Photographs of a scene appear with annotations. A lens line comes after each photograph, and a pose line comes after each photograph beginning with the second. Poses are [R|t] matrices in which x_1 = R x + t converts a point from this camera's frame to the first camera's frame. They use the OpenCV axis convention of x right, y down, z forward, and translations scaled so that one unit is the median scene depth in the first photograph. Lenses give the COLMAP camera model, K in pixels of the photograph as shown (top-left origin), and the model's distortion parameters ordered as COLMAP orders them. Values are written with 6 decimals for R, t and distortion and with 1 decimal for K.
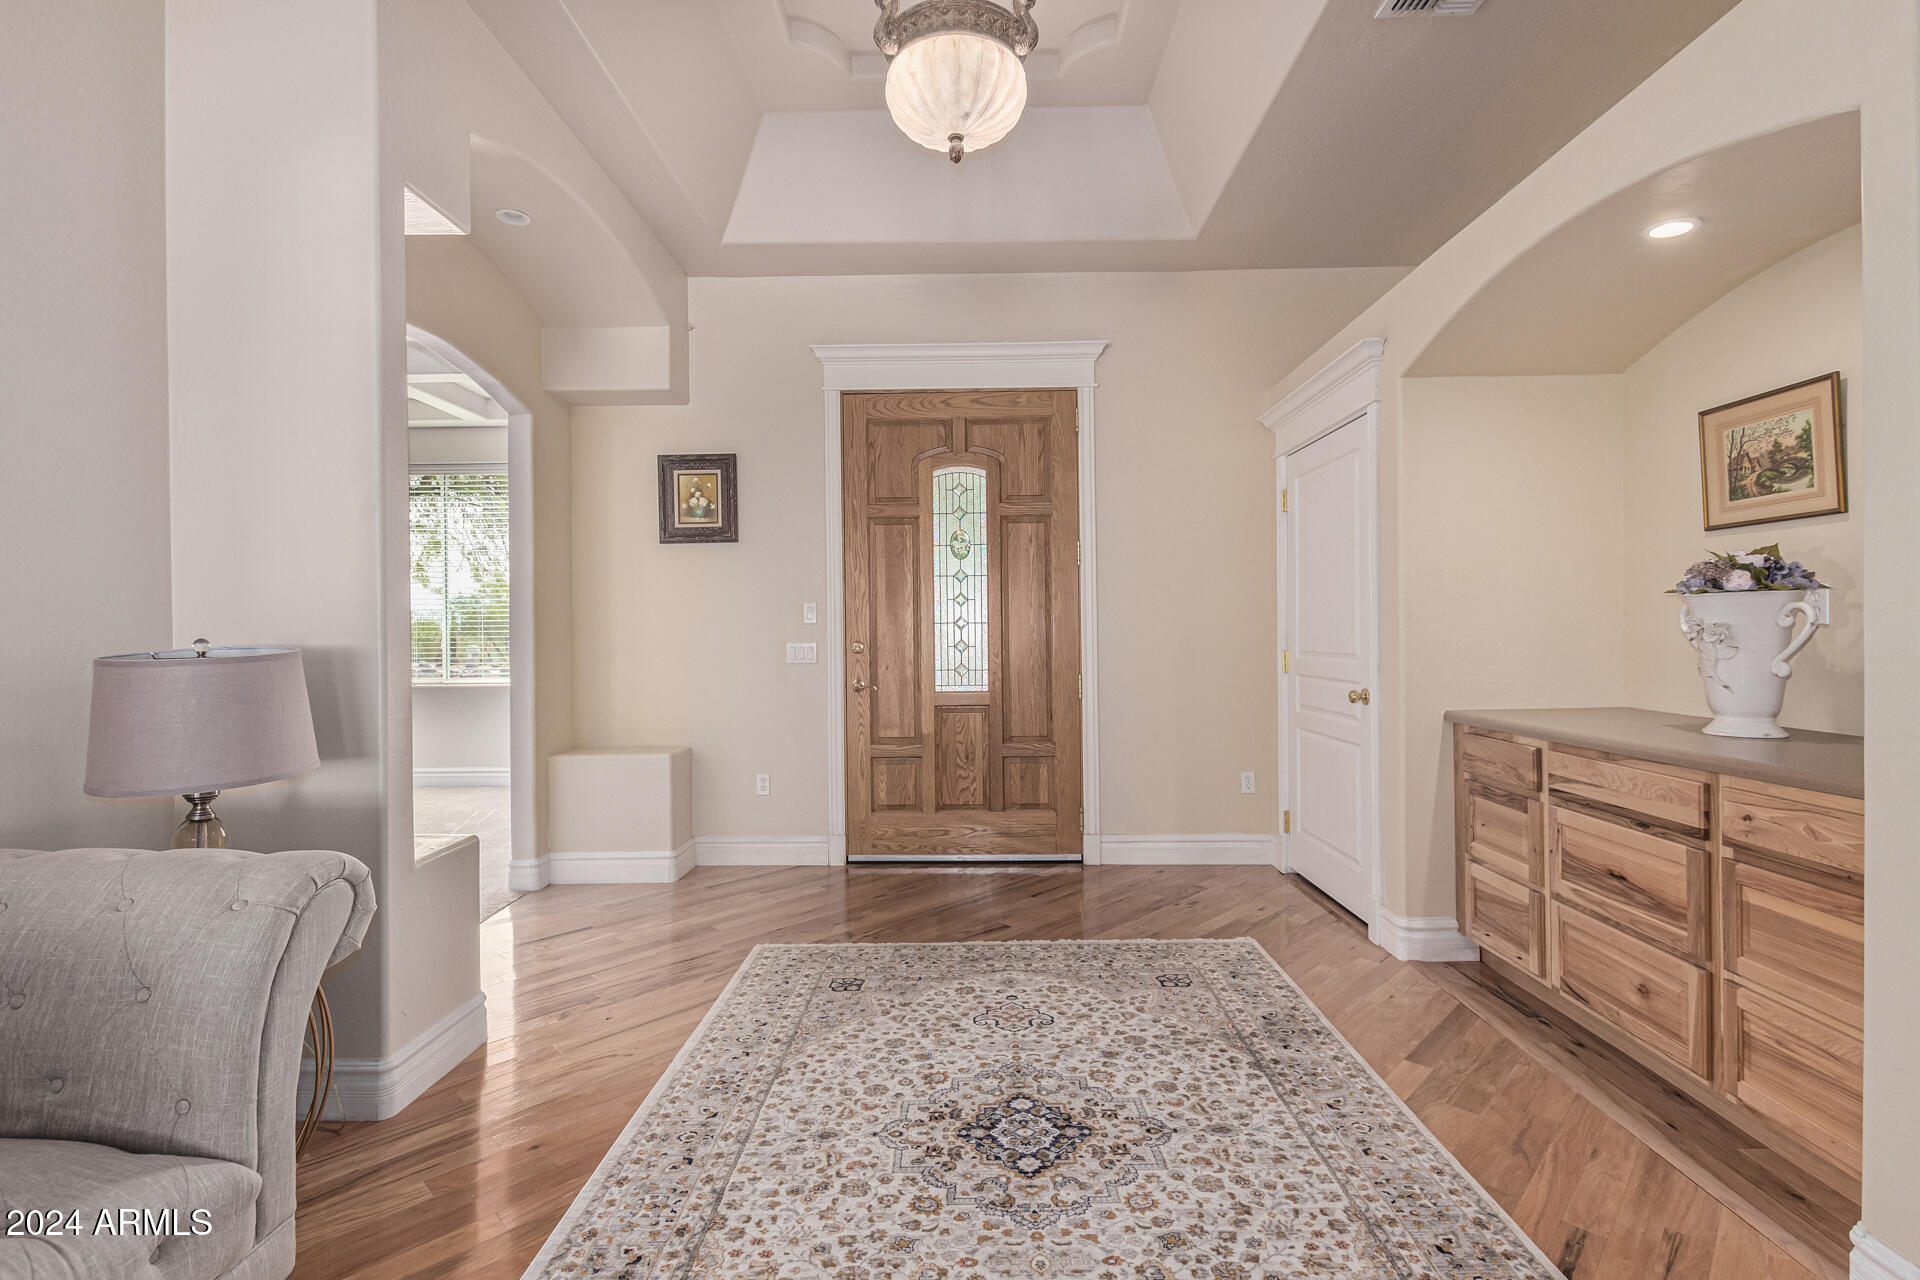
lens RADIAL K [[894.8, 0, 960.0], [0, 894.8, 640.0], [0, 0, 1]] dist [0.005913, -0.000197]
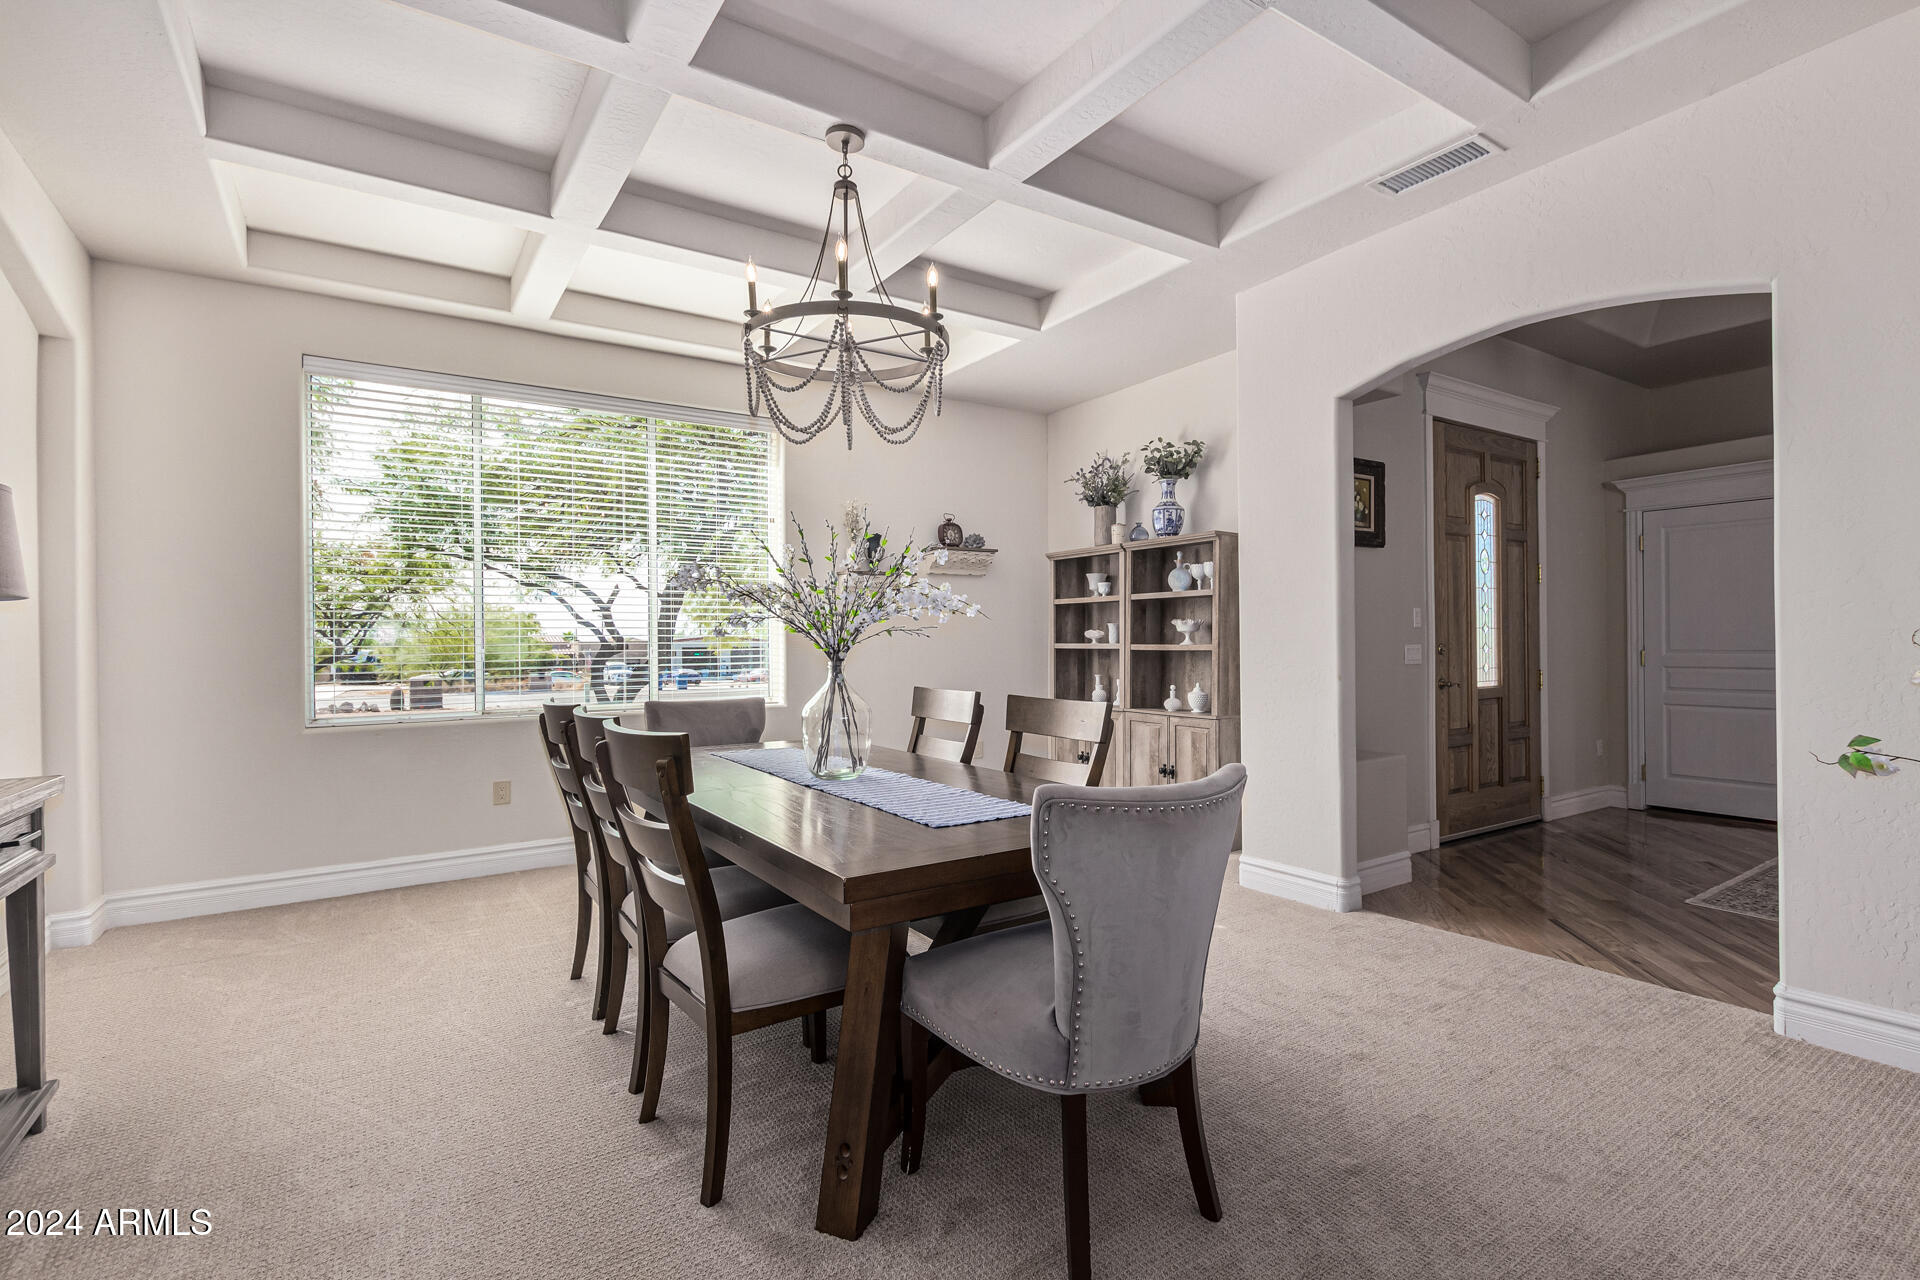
lens RADIAL K [[894.8, 0, 960.0], [0, 894.8, 640.0], [0, 0, 1]] dist [0.005913, -0.000197]
pose [[0.839737, 0.002812, 0.542986, -1.224157], [0.004626, 0.999913, -0.012332, 0.008982], [-0.542973, 0.012867, 0.839651, 0.392626]]
